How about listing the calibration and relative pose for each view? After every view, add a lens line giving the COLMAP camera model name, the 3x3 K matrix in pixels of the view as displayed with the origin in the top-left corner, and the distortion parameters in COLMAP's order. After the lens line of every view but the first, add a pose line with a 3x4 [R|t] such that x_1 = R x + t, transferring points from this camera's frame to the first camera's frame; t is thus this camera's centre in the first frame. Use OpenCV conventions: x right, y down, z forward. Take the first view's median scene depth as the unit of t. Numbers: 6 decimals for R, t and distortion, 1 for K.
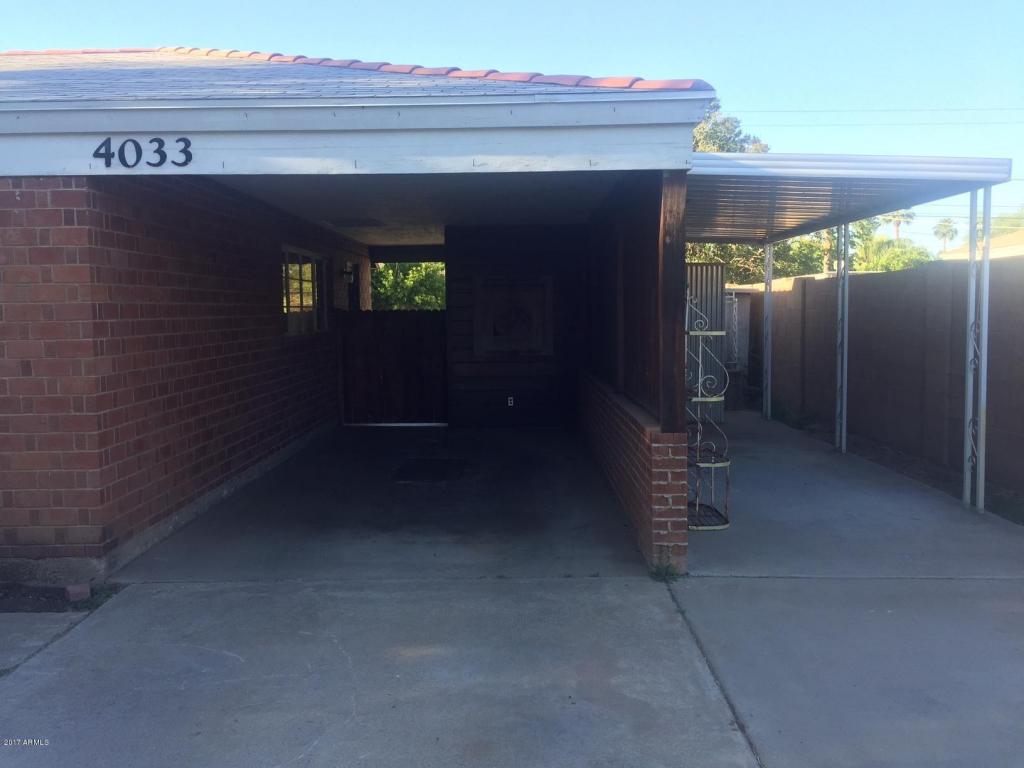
lens RADIAL K [[872.2, 0, 509.9], [0, 872.2, 371.4], [0, 0, 1]] dist [0.036589, -0.000039]
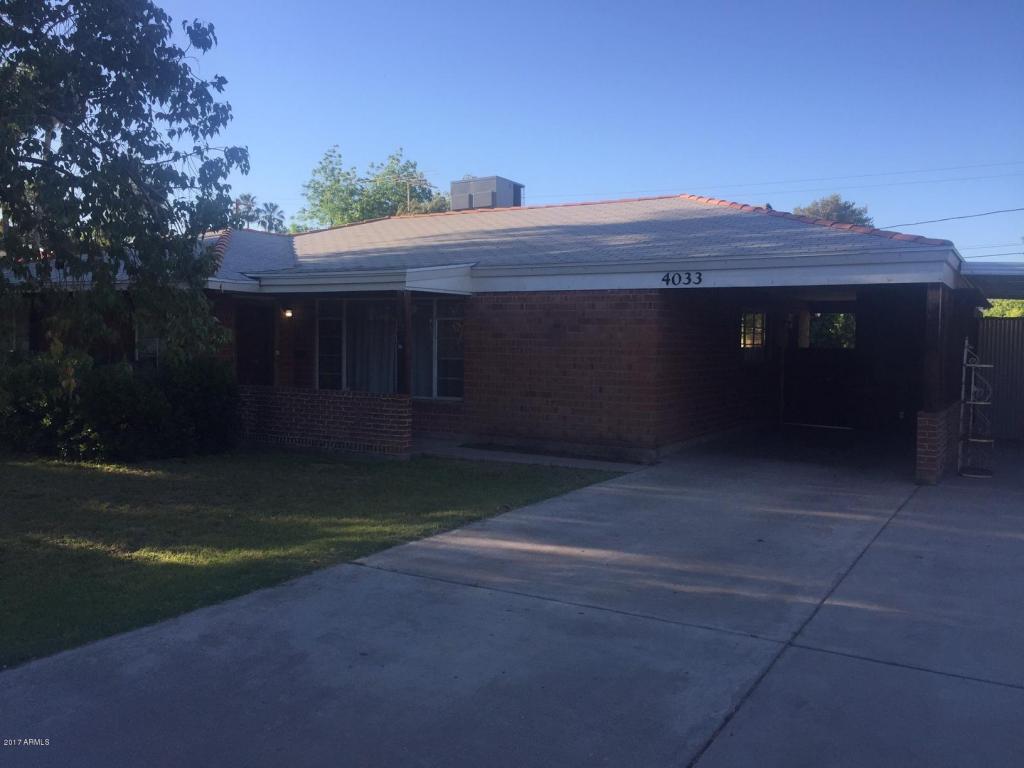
lens RADIAL K [[872.2, 0, 509.9], [0, 872.2, 371.4], [0, 0, 1]] dist [0.036589, -0.000039]
pose [[0.865537, 0.040260, -0.499225, 0.357505], [-0.060360, 0.997884, -0.024176, 0.082968], [0.497195, 0.051058, 0.866135, -1.222517]]
